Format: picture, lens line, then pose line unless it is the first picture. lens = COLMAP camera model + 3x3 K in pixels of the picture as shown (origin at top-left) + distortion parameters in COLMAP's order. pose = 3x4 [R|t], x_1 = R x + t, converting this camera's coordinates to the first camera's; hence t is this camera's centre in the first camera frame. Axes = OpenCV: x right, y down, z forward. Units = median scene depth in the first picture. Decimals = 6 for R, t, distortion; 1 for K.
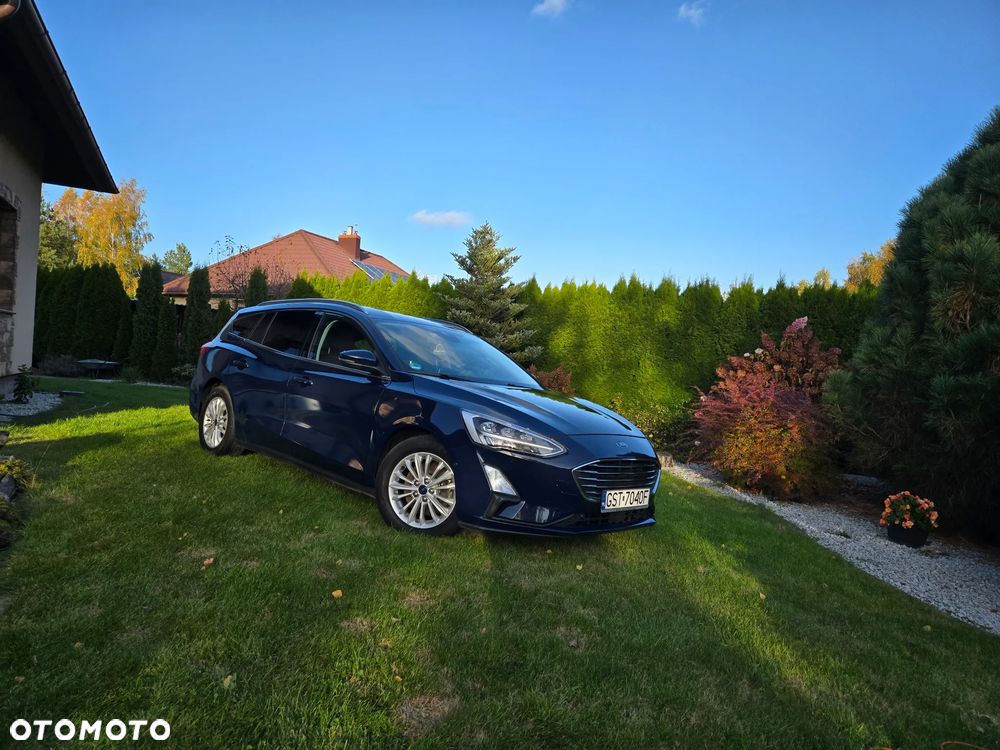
lens RADIAL K [[669.4, 0, 498.1], [0, 669.4, 377.2], [0, 0, 1]] dist [0.069651, -0.053906]
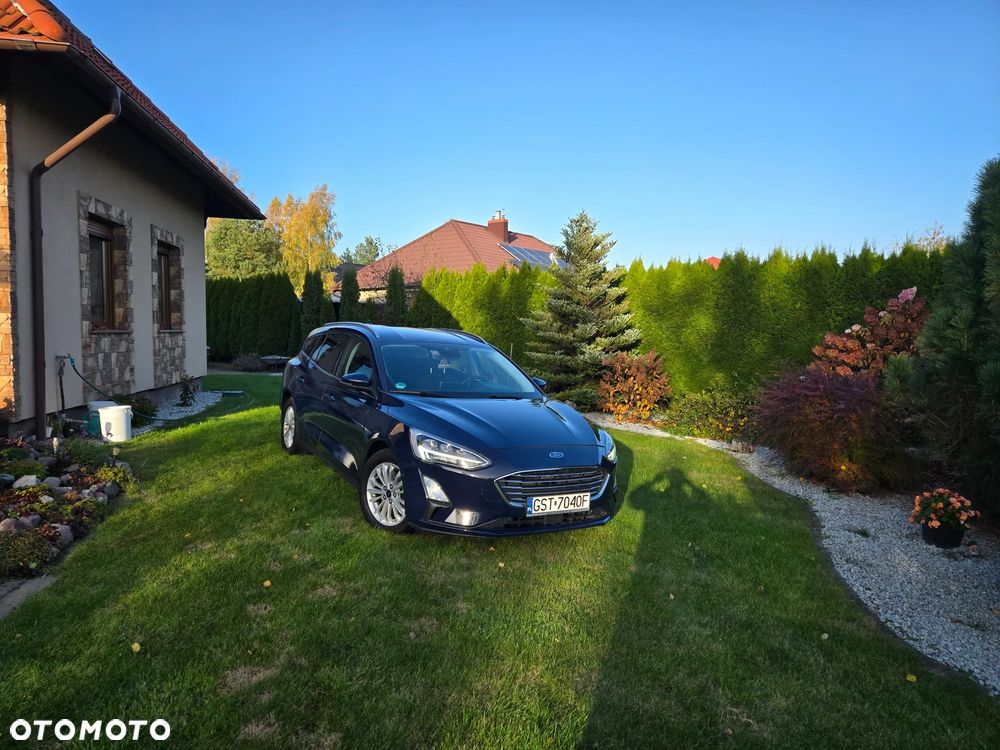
lens RADIAL K [[669.4, 0, 499.3], [0, 669.4, 372.5], [0, 0, 1]] dist [0.069651, -0.053906]
pose [[0.963941, -0.036025, -0.263667, 0.229526], [0.046325, 0.998383, 0.032952, -0.045233], [0.262053, -0.043979, 0.964051, -0.054483]]
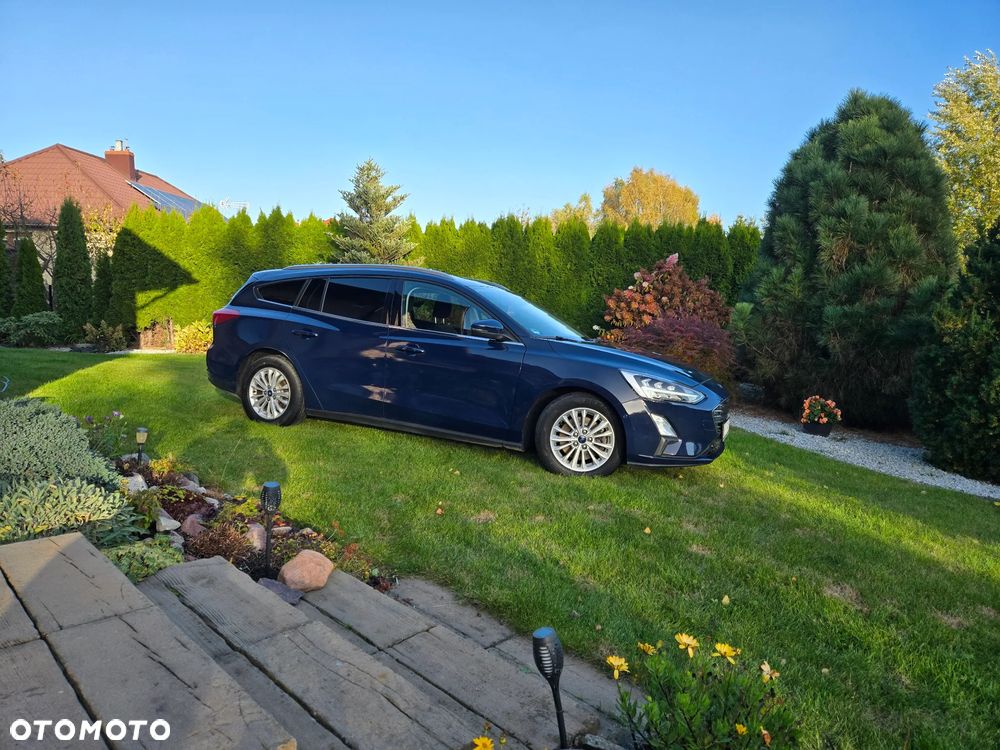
lens RADIAL K [[669.4, 0, 499.6], [0, 669.4, 373.9], [0, 0, 1]] dist [0.069651, -0.053906]
pose [[0.941169, -0.083210, 0.327530, -0.355056], [0.046313, 0.991826, 0.118894, -0.052276], [-0.334746, -0.096730, 0.937330, -0.021861]]
